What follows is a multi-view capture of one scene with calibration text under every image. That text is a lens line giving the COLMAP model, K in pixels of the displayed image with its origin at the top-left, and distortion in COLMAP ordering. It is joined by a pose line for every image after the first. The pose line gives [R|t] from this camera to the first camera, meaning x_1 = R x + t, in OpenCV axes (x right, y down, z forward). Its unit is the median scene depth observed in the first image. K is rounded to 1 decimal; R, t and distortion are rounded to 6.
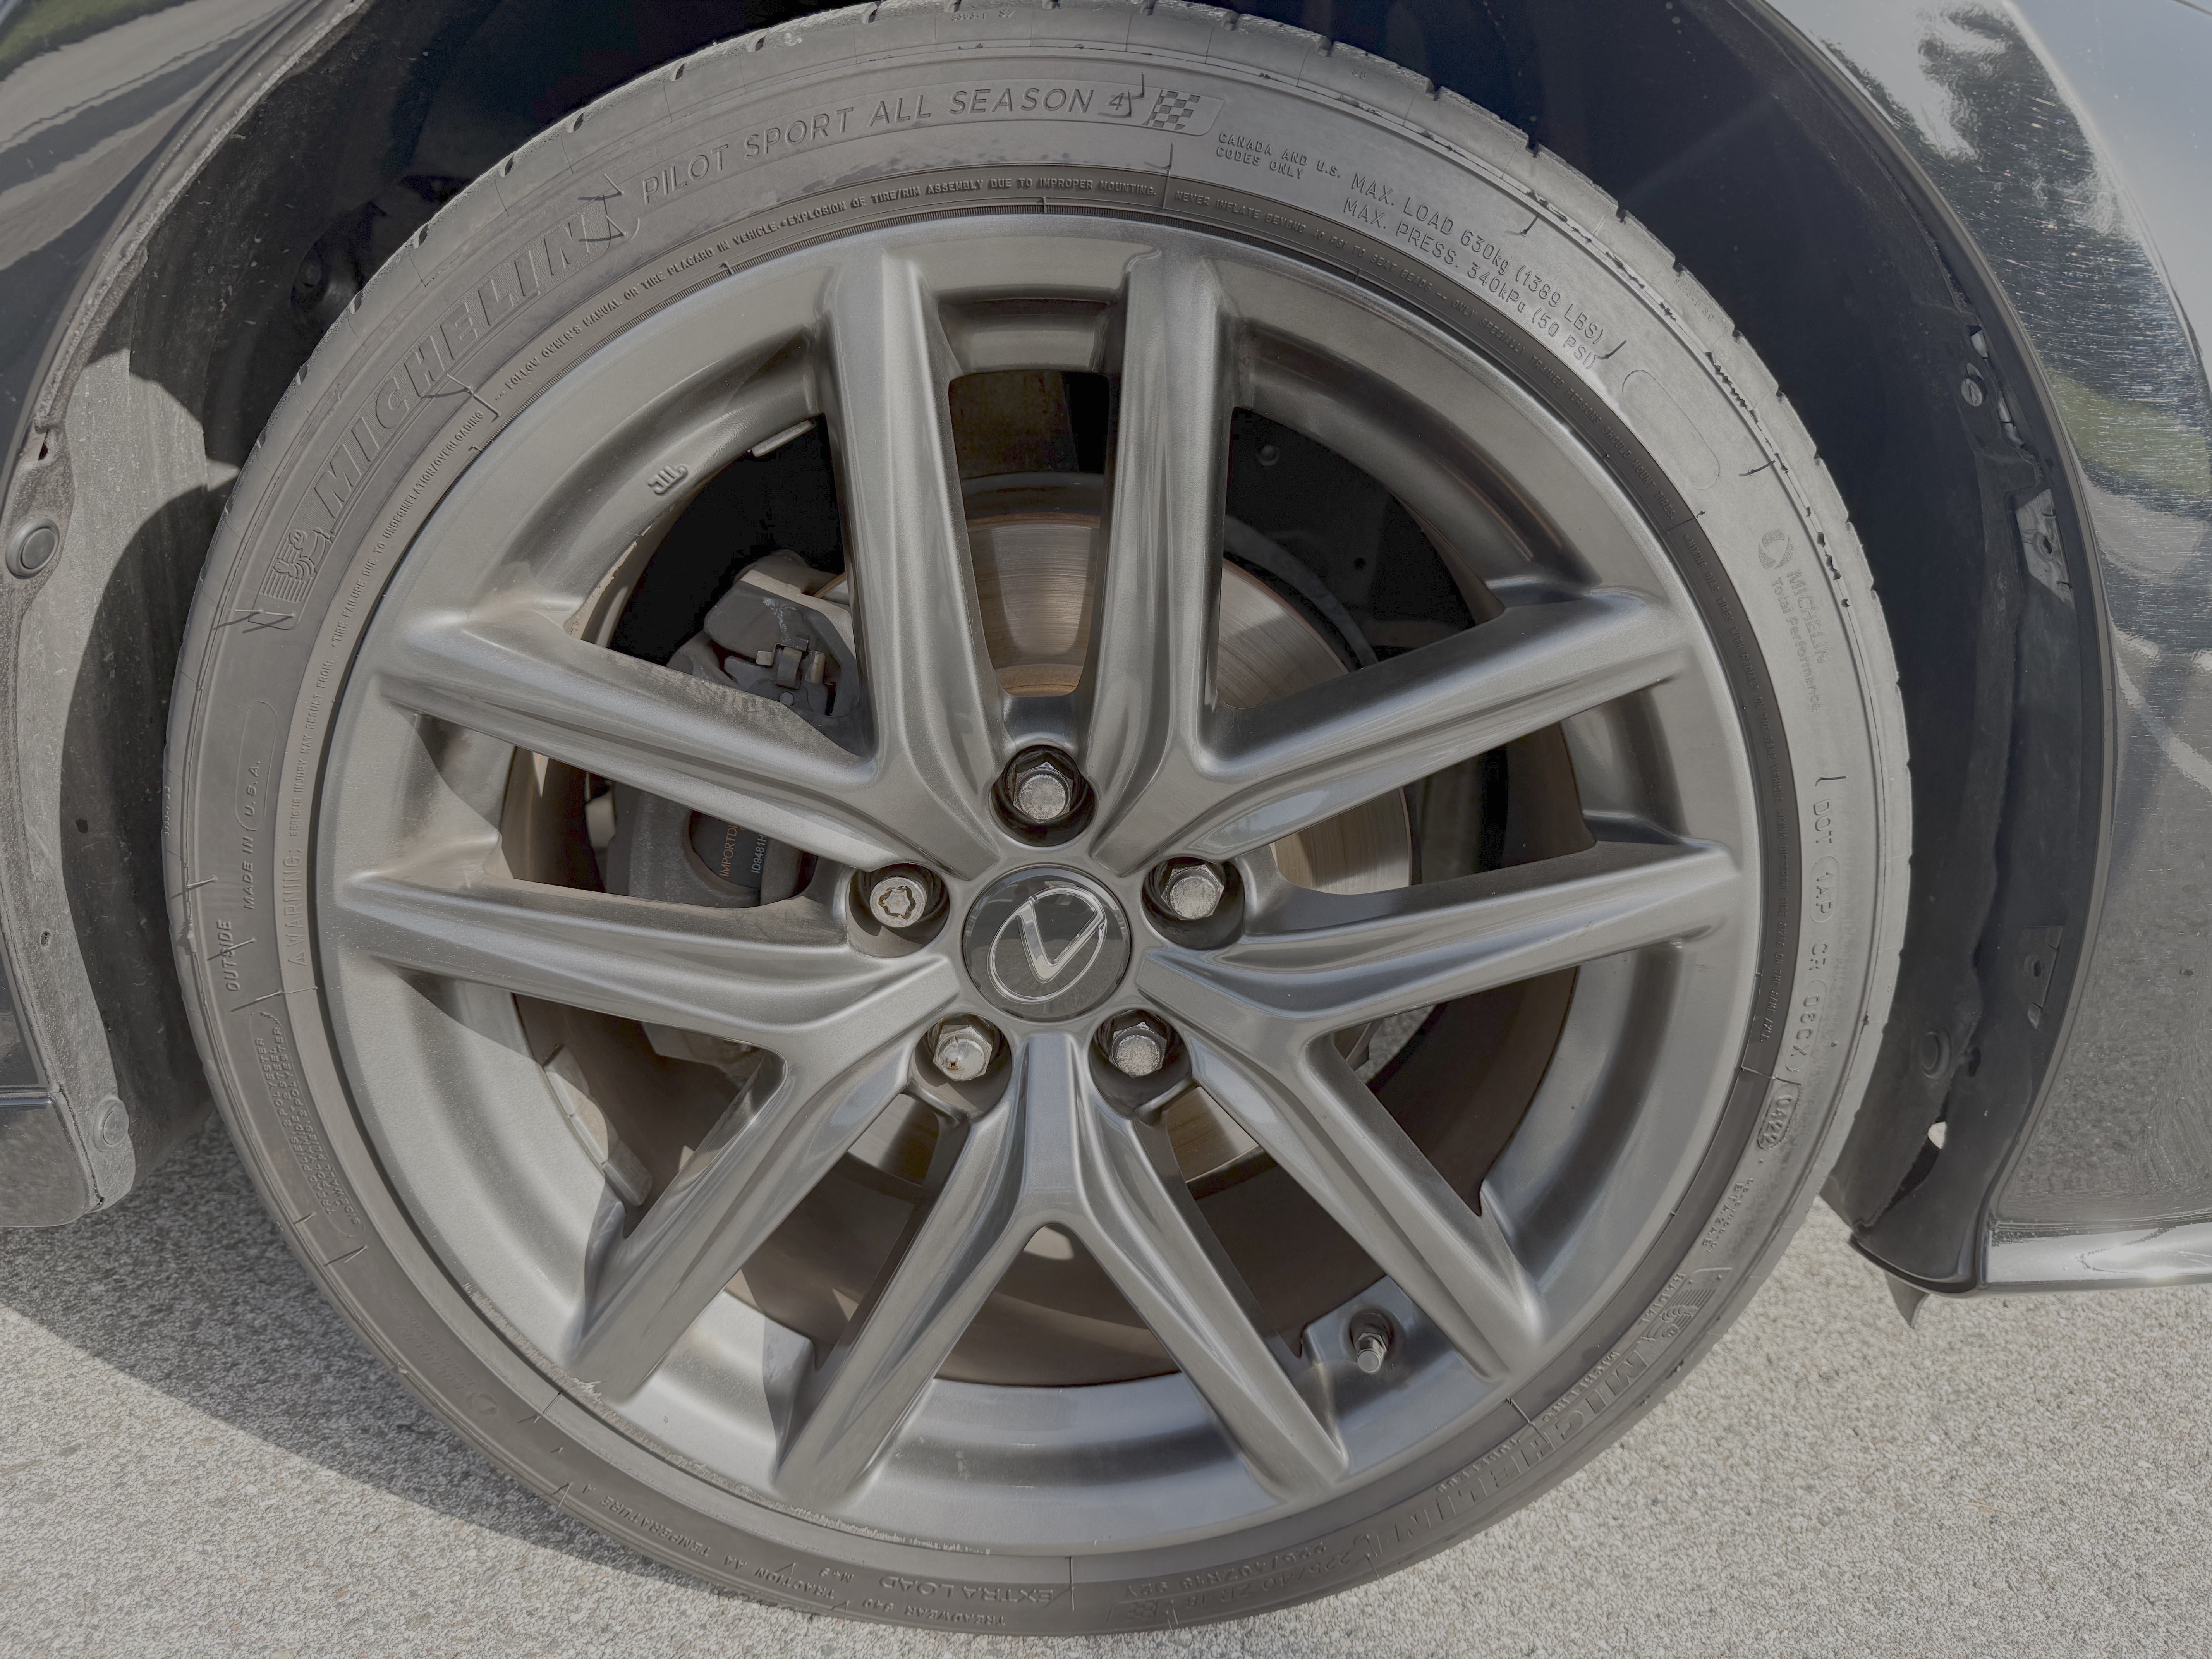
lens RADIAL K [[1563.4, 0, 1233.9], [0, 1563.4, 818.0], [0, 0, 1]] dist [0.032255, -0.037660]
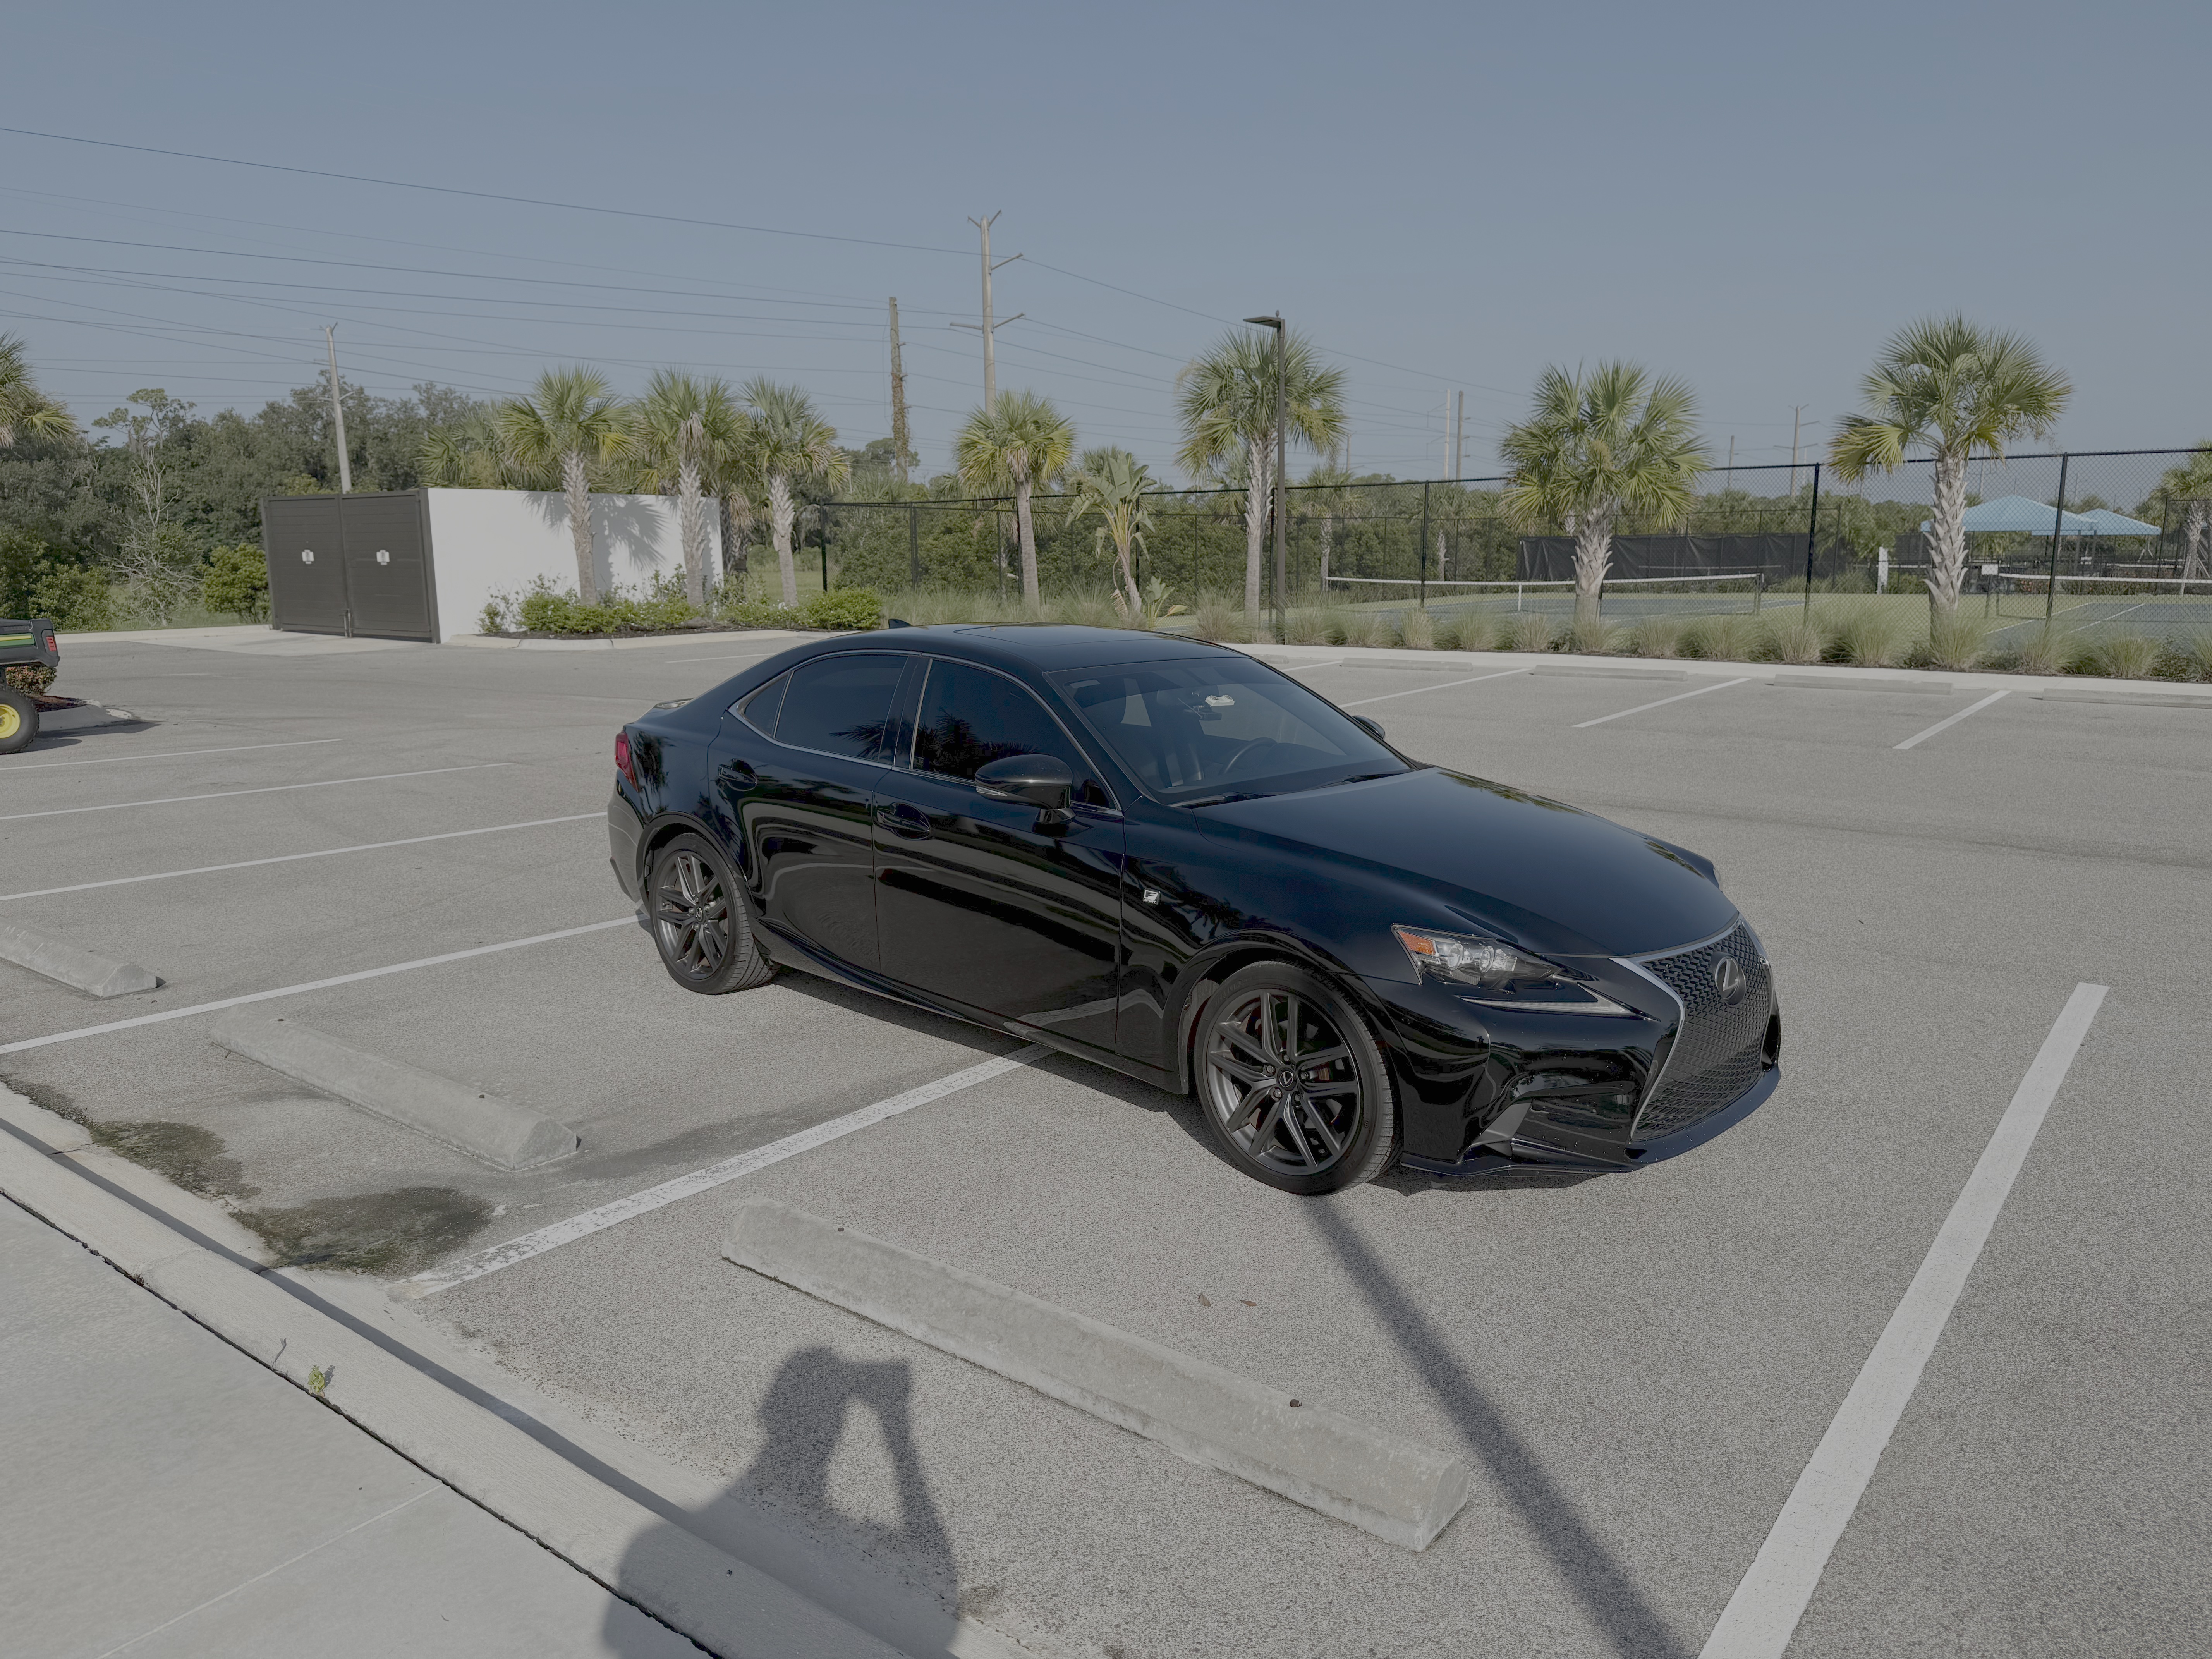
lens RADIAL K [[1637.3, 0, 1102.3], [0, 1637.3, 823.6], [0, 0, 1]] dist [-0.003846, 0.005091]
pose [[0.707101, 0.068474, -0.703789, 4.392955], [-0.168065, 0.983053, -0.073212, -0.369676], [0.686849, 0.170051, 0.706626, -4.969700]]
